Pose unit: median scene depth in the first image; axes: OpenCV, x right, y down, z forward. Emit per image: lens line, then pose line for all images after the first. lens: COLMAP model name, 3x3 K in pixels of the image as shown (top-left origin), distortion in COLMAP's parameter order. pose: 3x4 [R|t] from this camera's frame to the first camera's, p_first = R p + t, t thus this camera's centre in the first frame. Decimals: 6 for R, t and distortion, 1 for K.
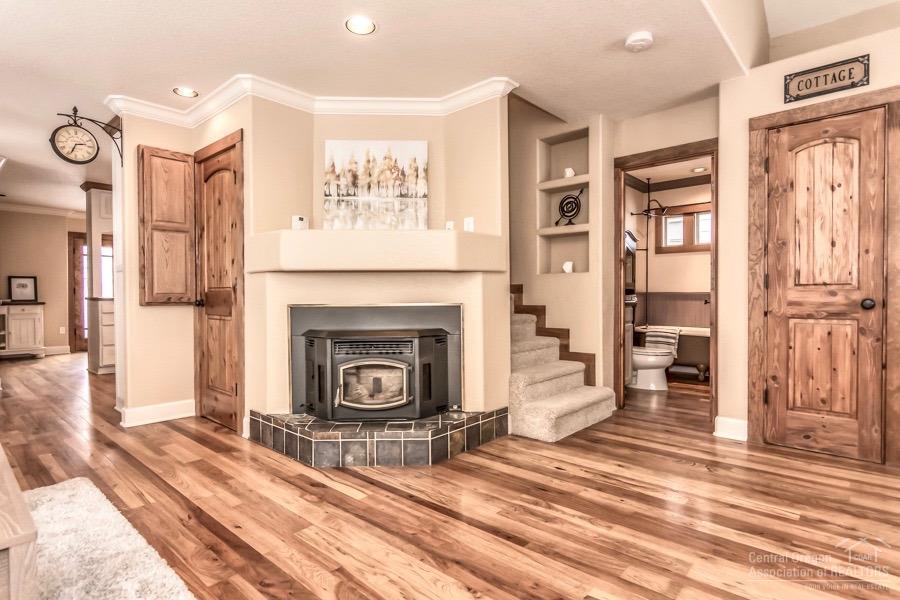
lens RADIAL K [[475.2, 0, 451.2], [0, 475.2, 302.1], [0, 0, 1]] dist [0.000685, 0.000947]
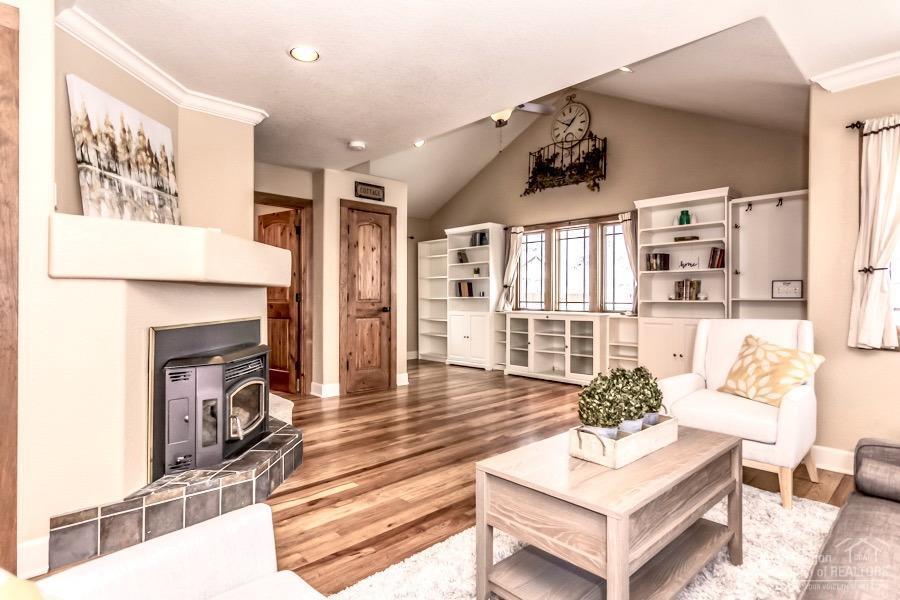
lens RADIAL K [[474.5, 0, 450.0], [0, 474.5, 300.0], [0, 0, 1]] dist [-0.000664, -0.000102]
pose [[0.077060, -0.000842, 0.997026, -0.983661], [0.011190, 0.999937, -0.000021, -0.029682], [-0.996964, 0.011159, 0.077064, 0.496029]]
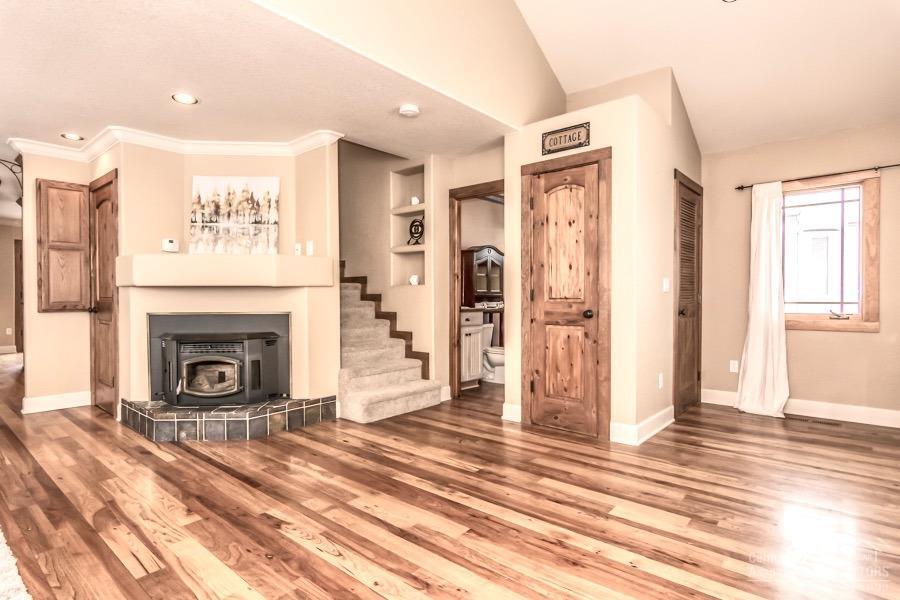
lens RADIAL K [[475.2, 0, 451.2], [0, 475.2, 302.1], [0, 0, 1]] dist [0.000685, 0.000947]
pose [[0.999781, 0.002886, 0.020720, 0.415095], [-0.002884, 0.999996, -0.000162, -0.024225], [-0.020720, 0.000103, 0.999785, -0.252406]]
